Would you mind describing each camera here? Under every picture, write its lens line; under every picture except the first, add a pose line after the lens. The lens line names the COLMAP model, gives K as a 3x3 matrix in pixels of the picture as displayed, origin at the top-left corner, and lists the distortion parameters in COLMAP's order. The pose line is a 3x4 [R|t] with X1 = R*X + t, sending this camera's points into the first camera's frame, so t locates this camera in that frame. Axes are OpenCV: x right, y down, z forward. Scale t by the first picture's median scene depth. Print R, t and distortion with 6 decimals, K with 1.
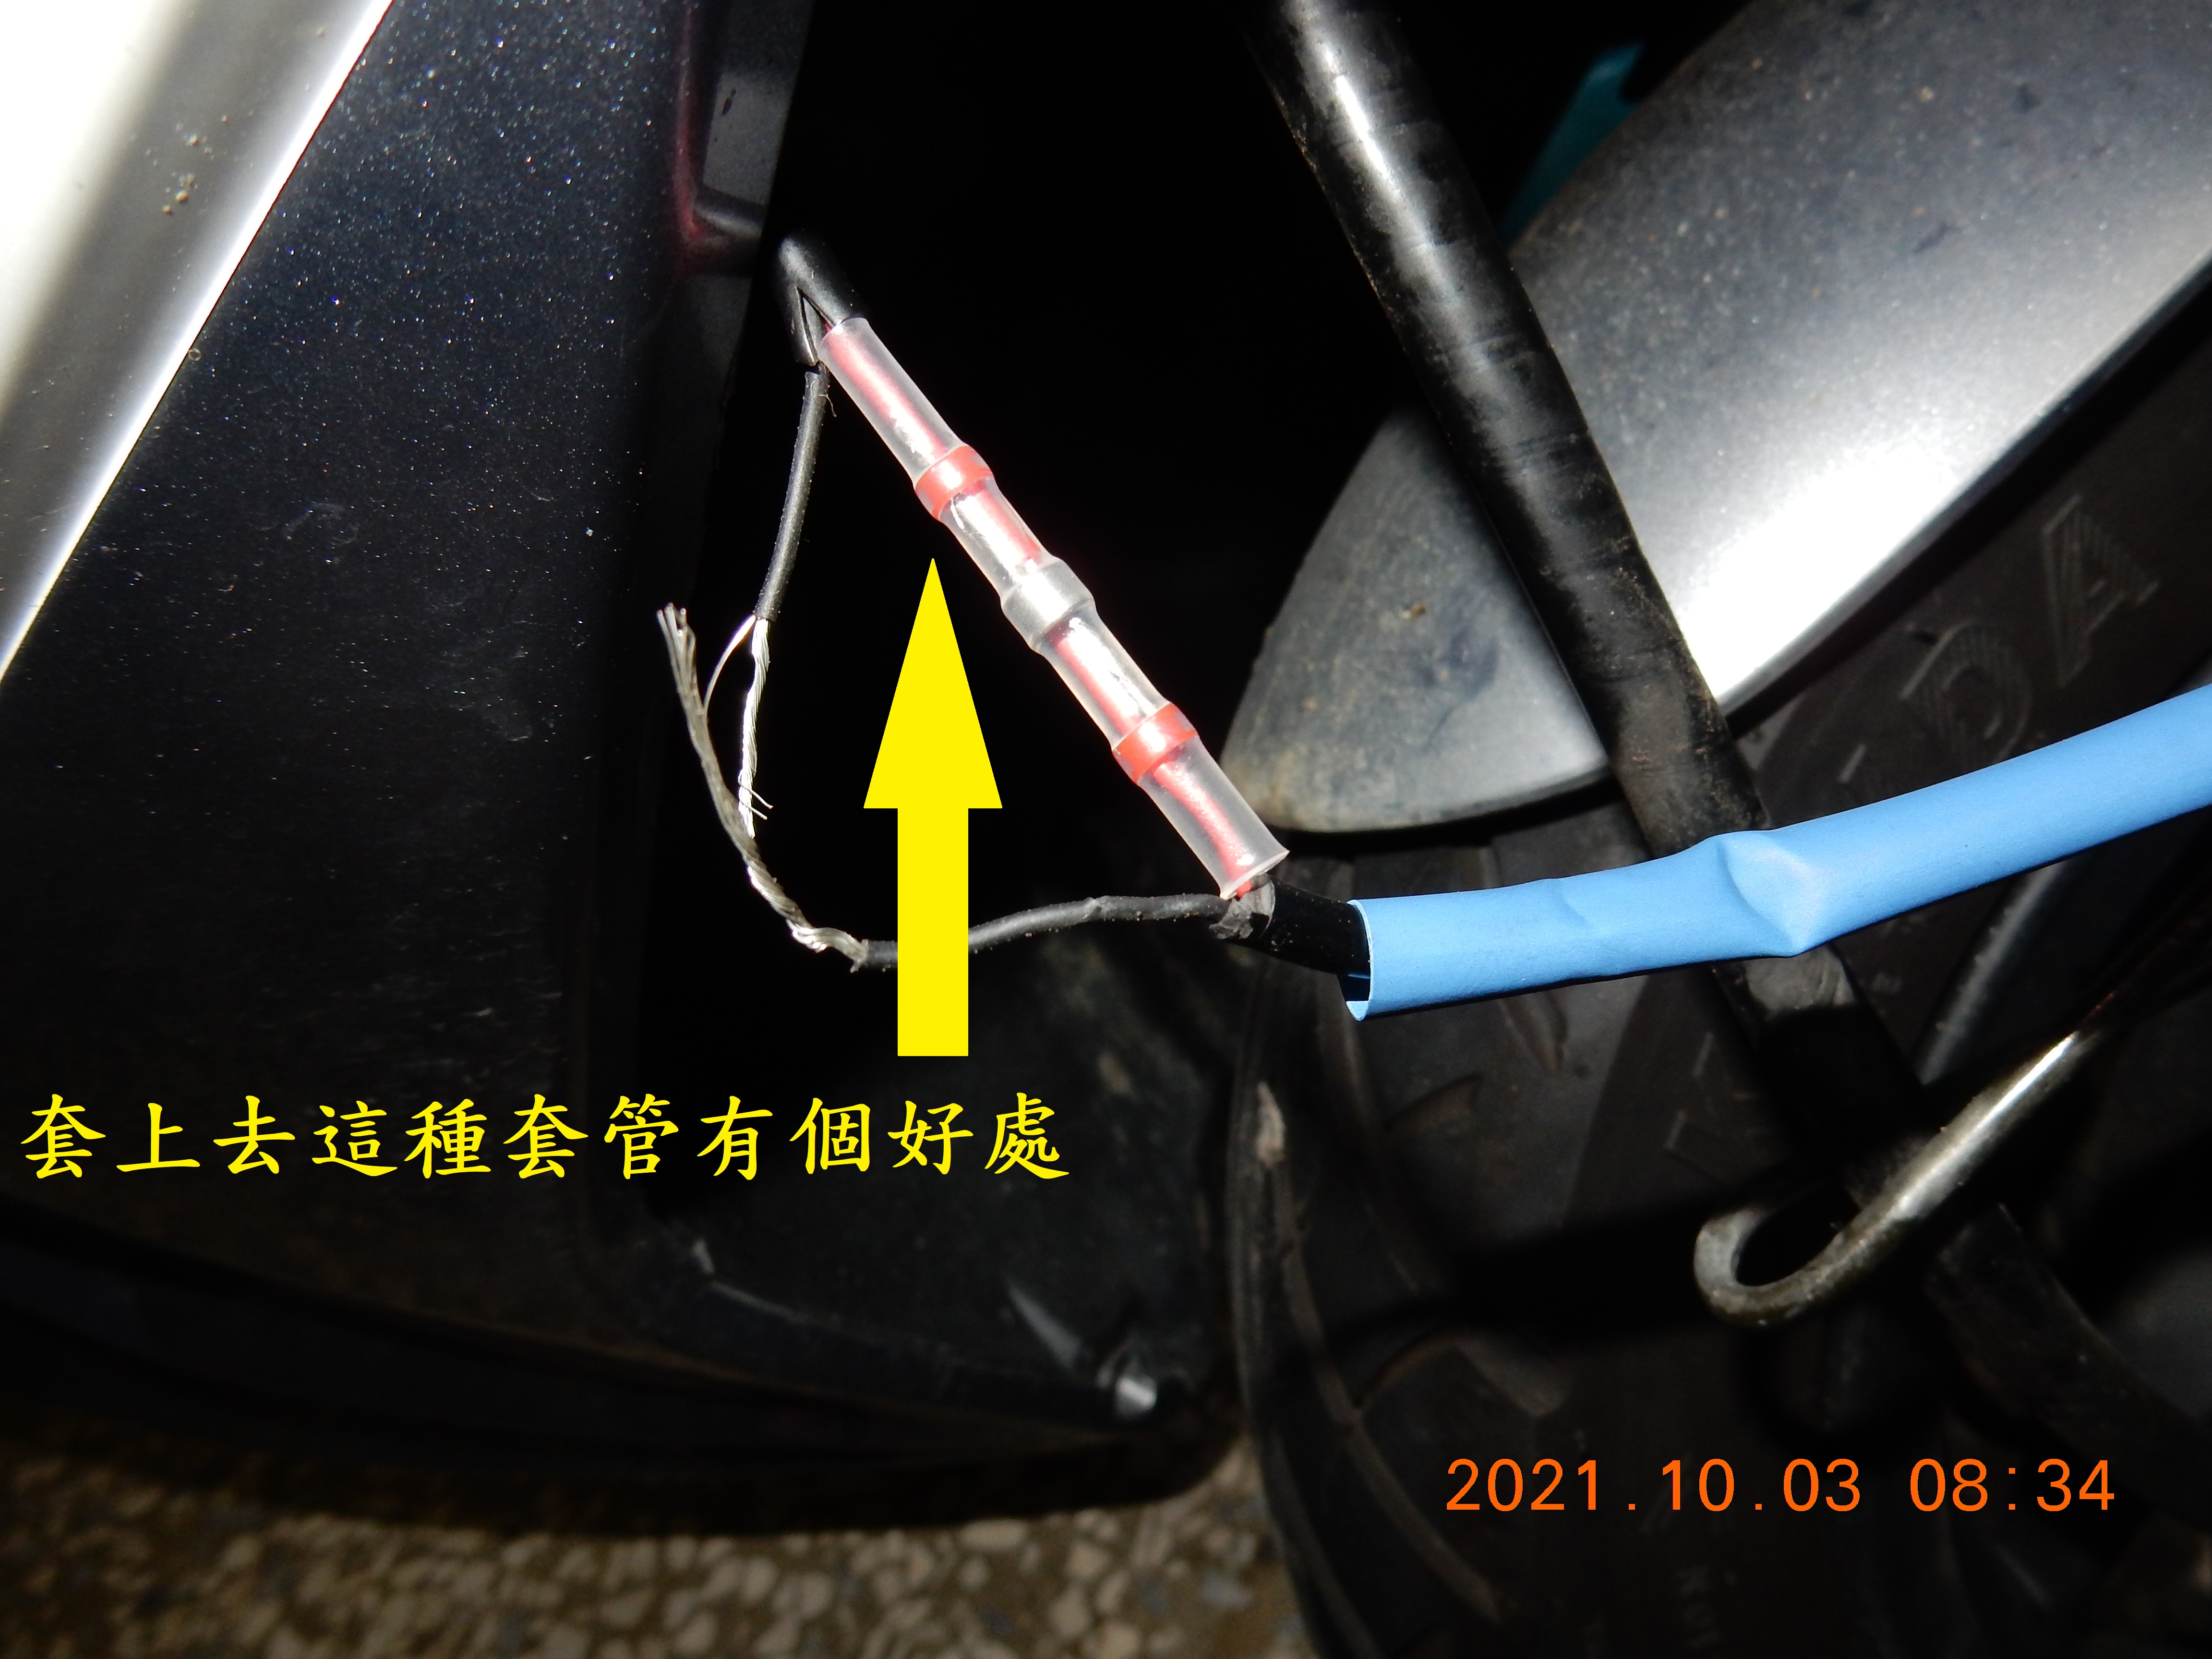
lens RADIAL K [[1638.7, 0, 1093.6], [0, 1638.7, 820.9], [0, 0, 1]] dist [0.024761, -0.018574]
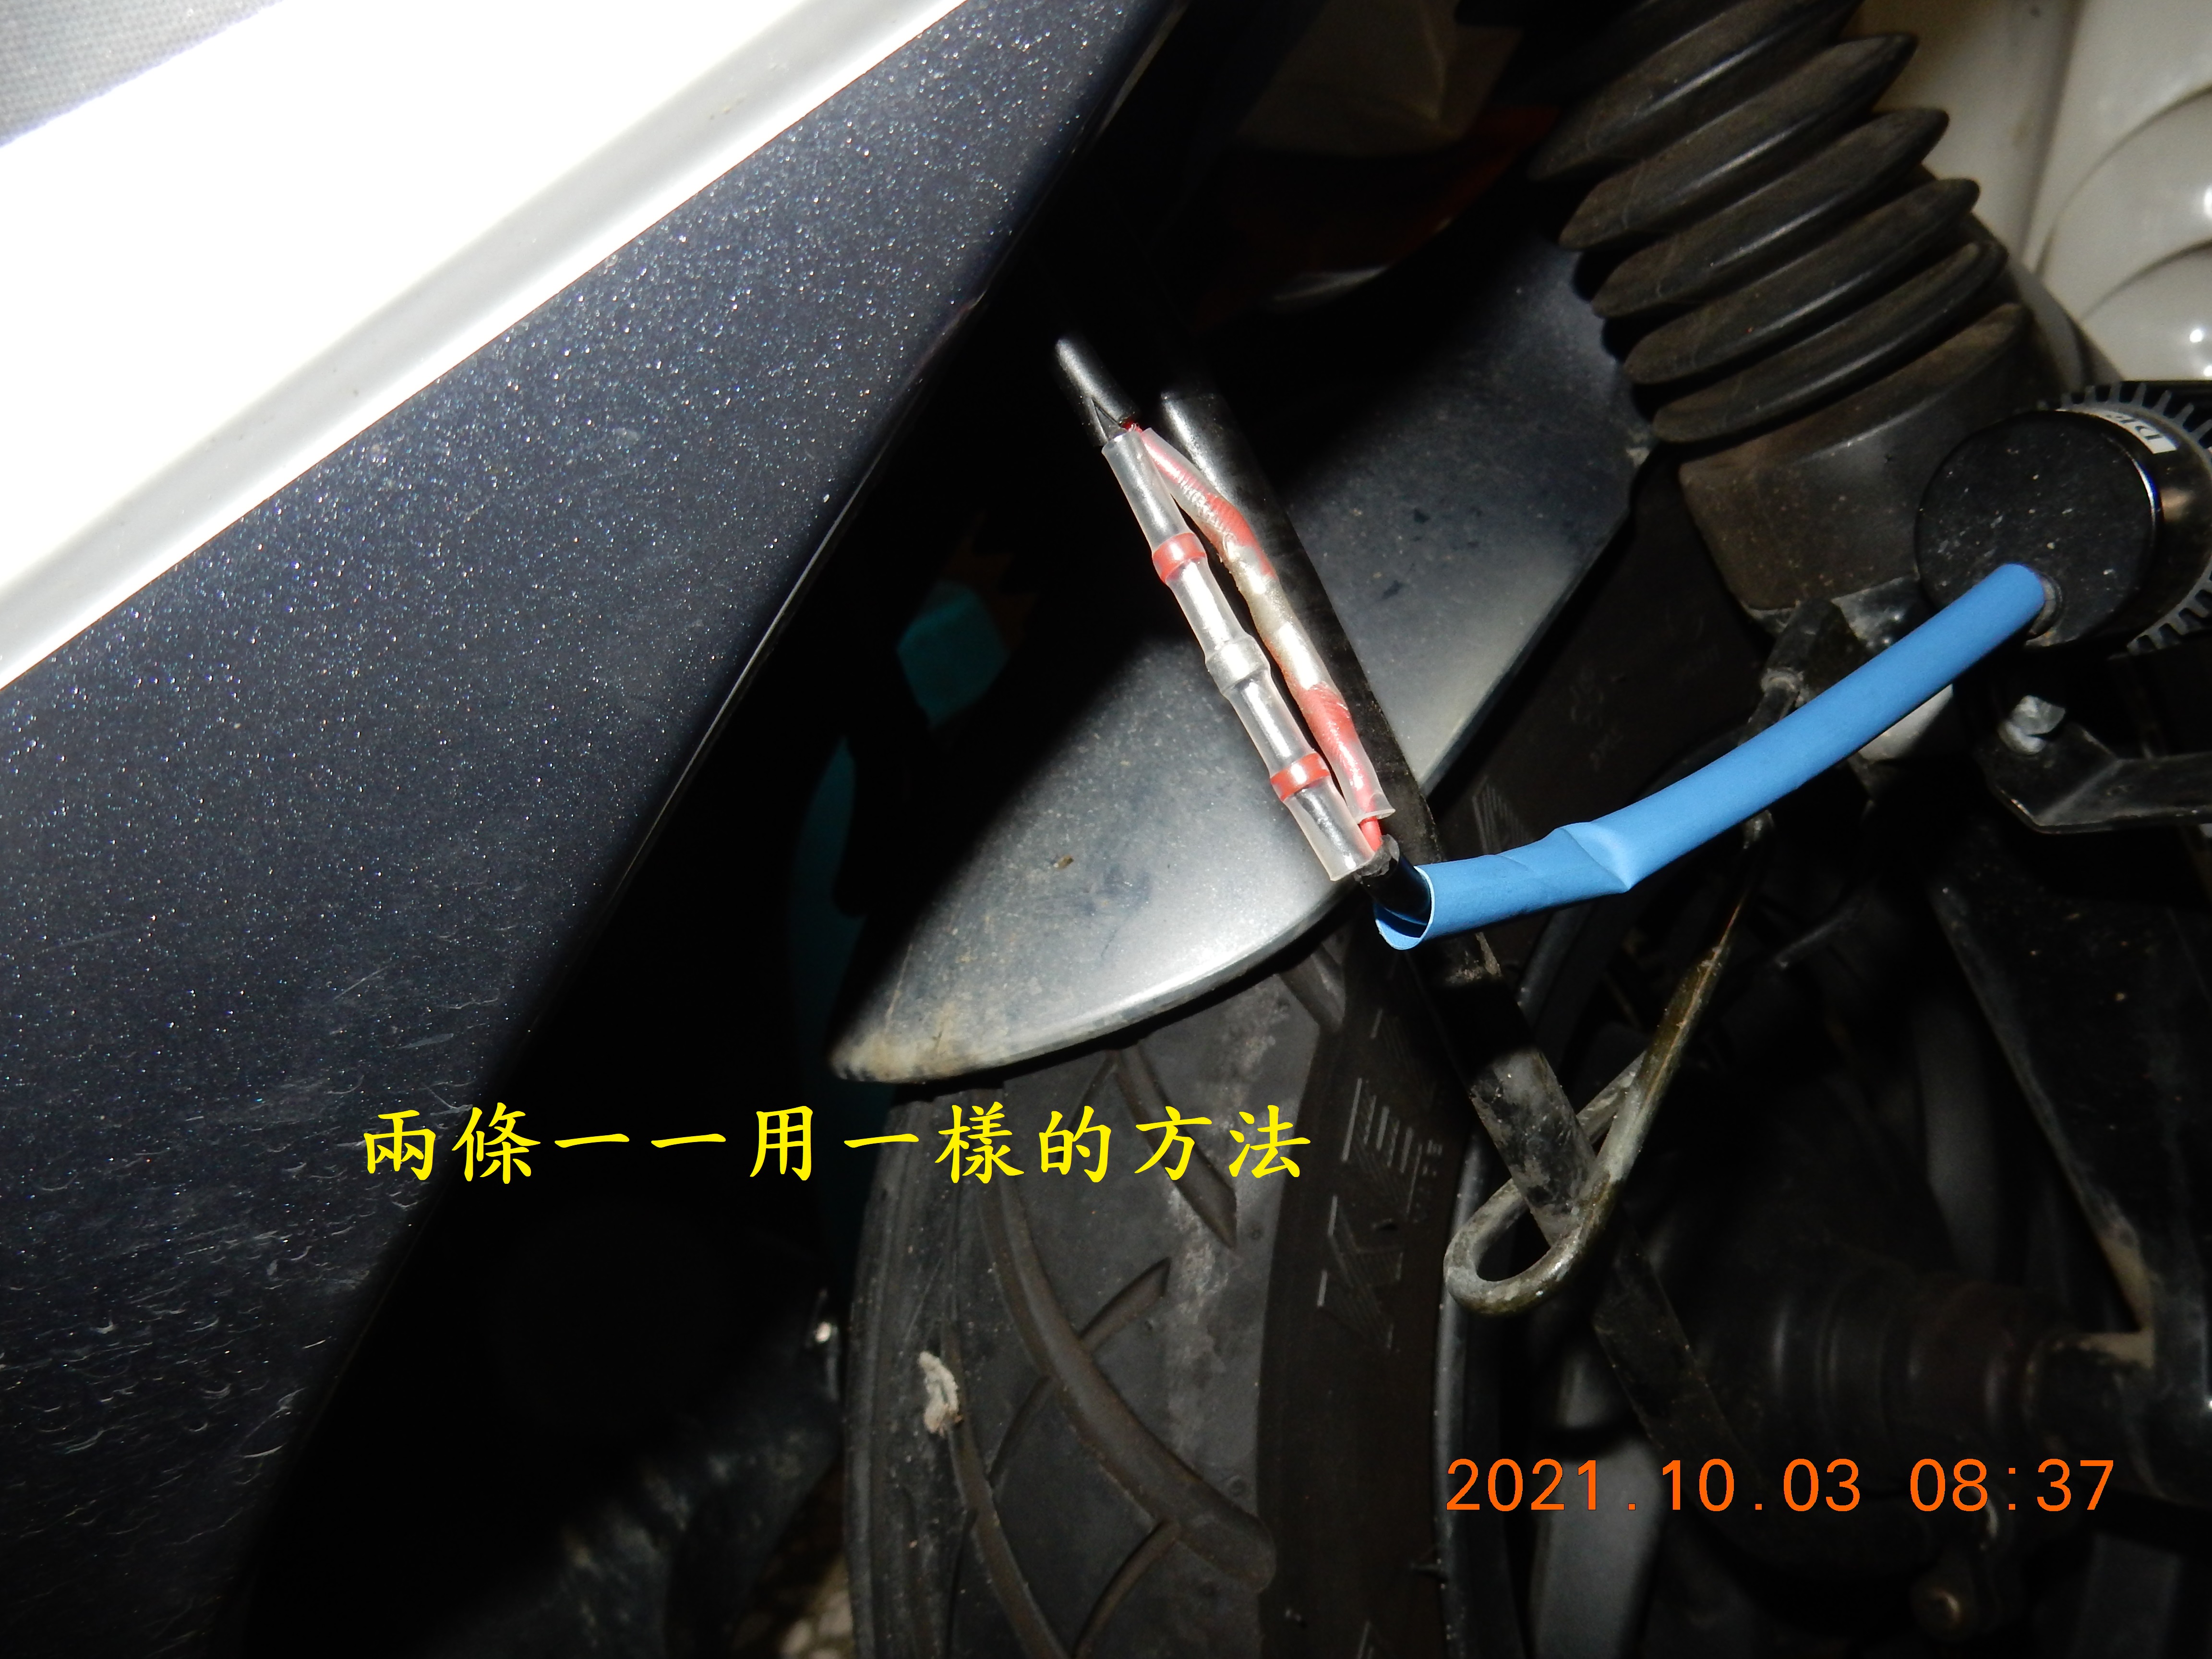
lens RADIAL K [[1666.0, 0, 1098.9], [0, 1666.0, 816.7], [0, 0, 1]] dist [0.006339, -0.007664]
pose [[0.866990, 0.039198, 0.496781, -0.392418], [0.150669, 0.929624, -0.336300, 0.258084], [-0.475002, 0.366418, 0.800069, 0.010171]]
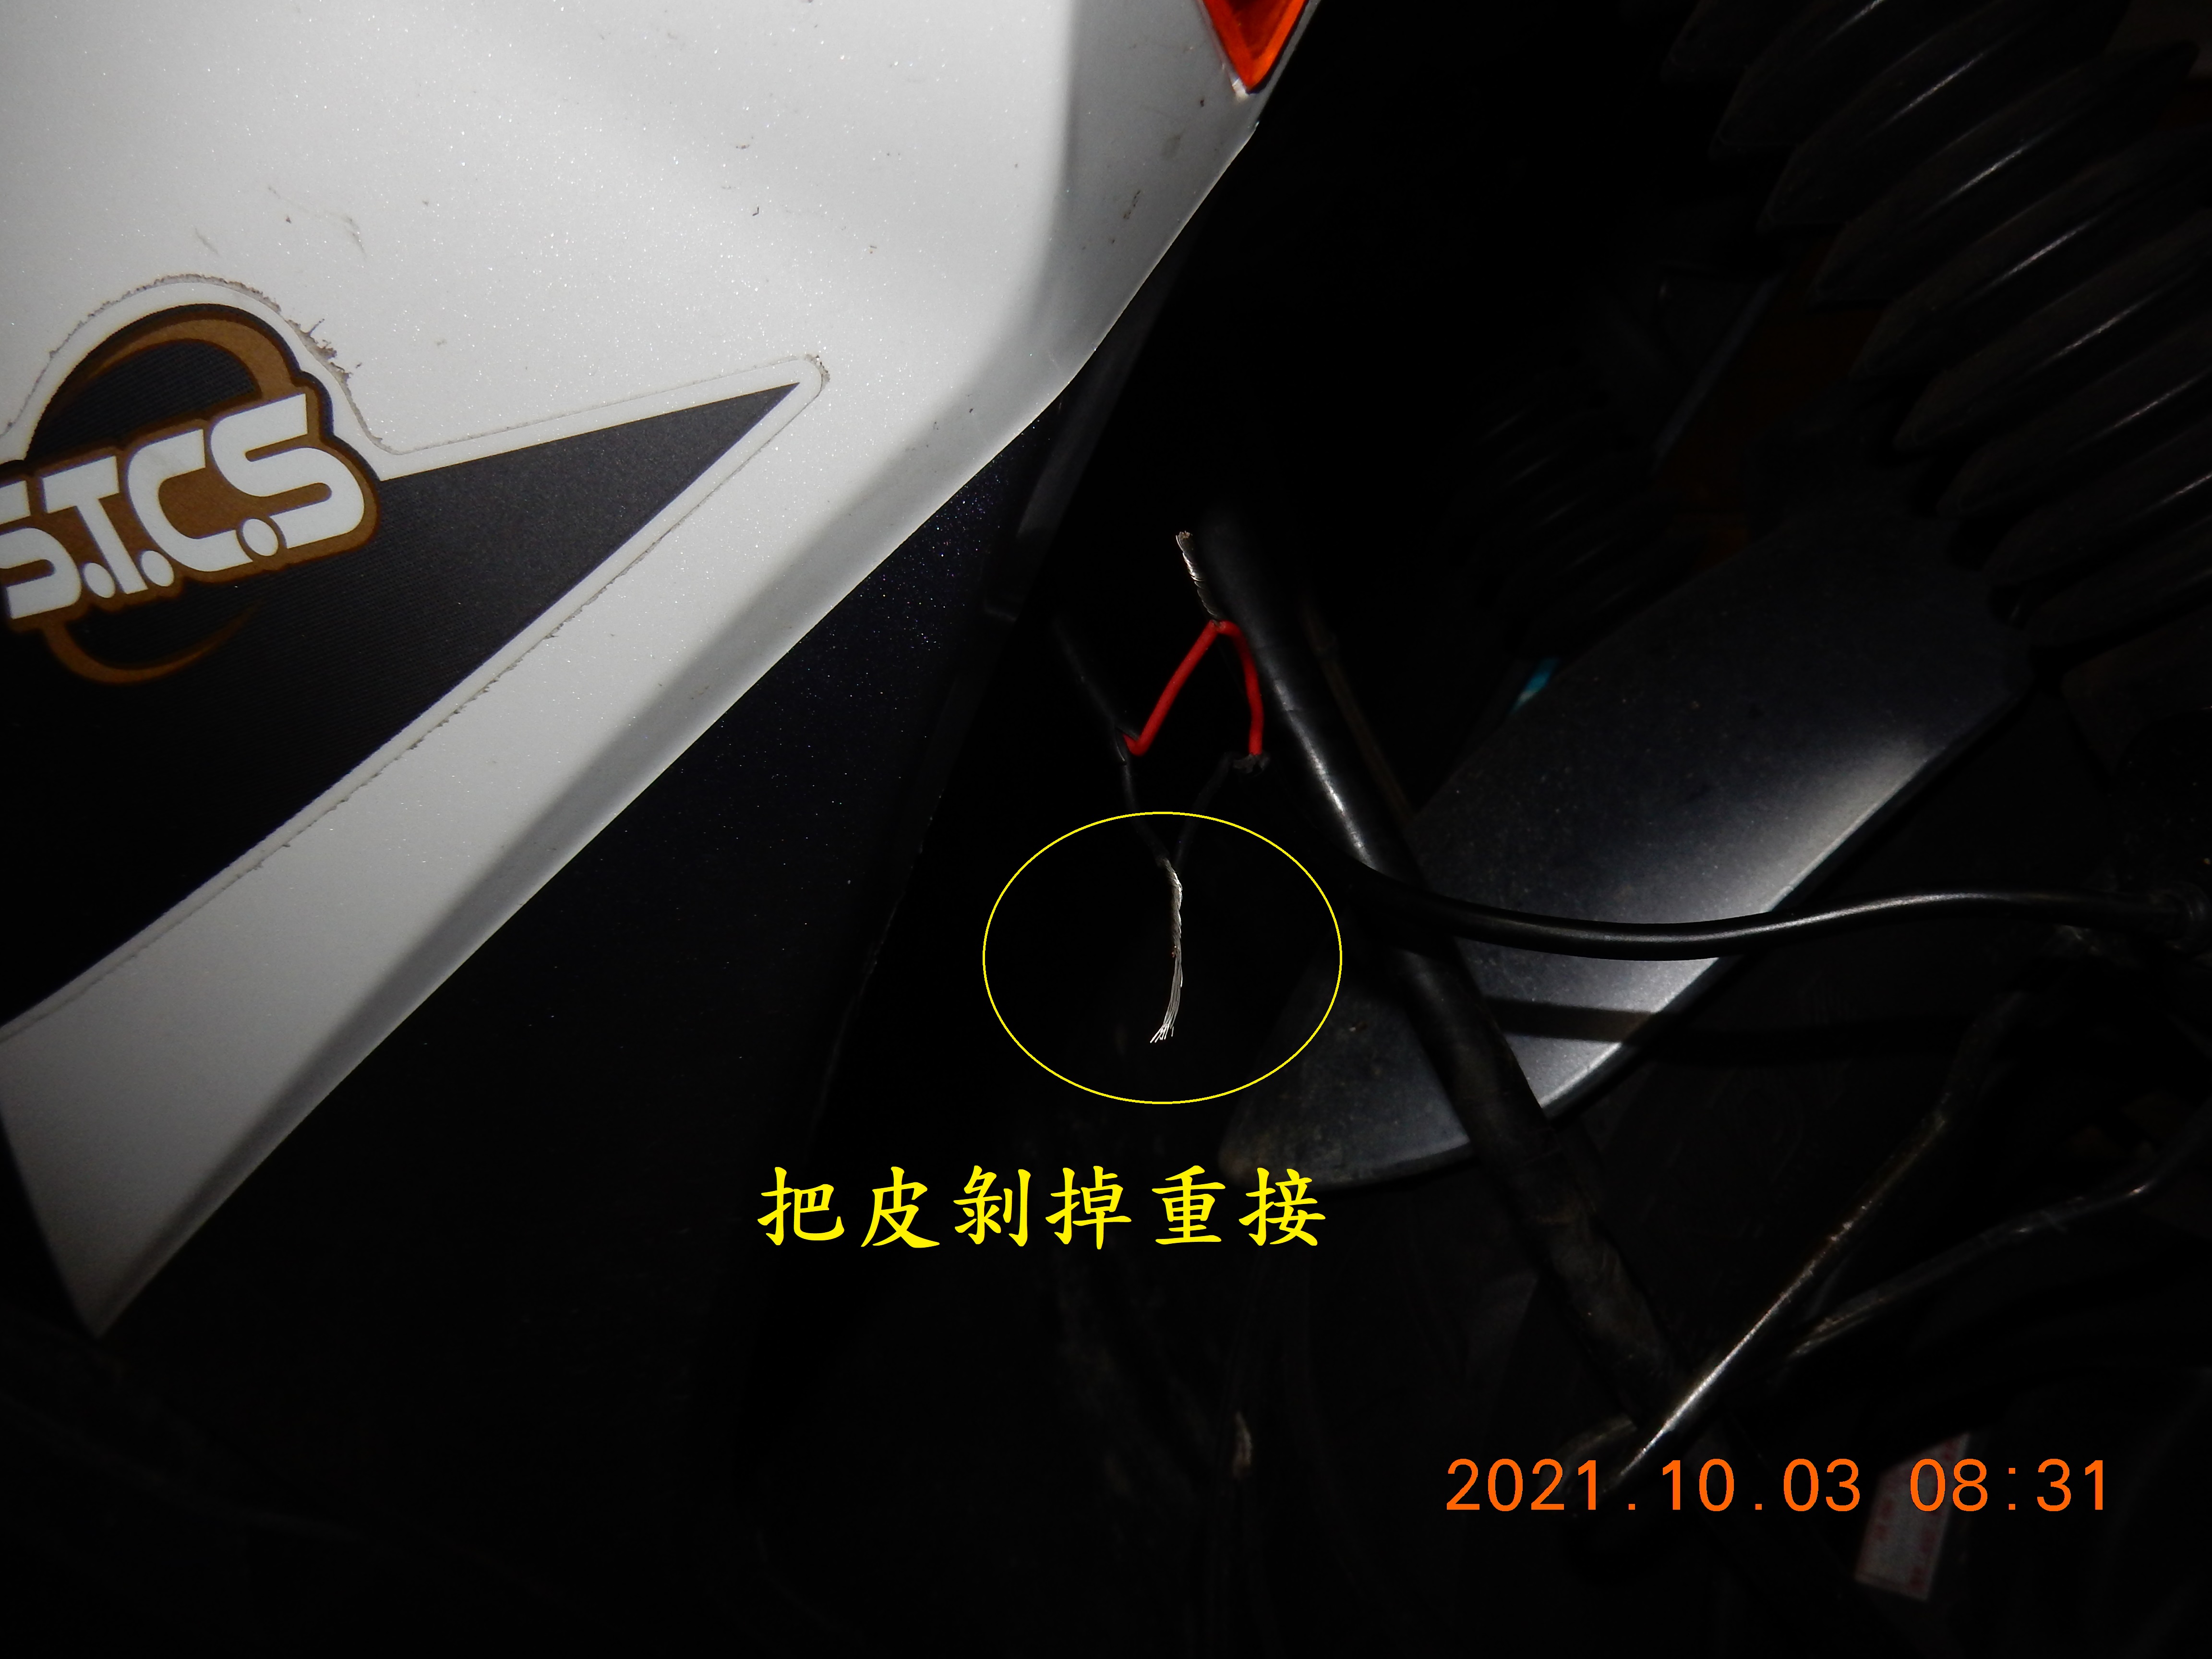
lens RADIAL K [[1633.6, 0, 1105.6], [0, 1633.6, 843.5], [0, 0, 1]] dist [0.027235, -0.006627]
pose [[0.997683, 0.064363, -0.022027, 0.003337], [-0.068009, 0.951164, -0.301100, 0.158023], [0.001572, 0.301900, 0.953338, -0.366843]]
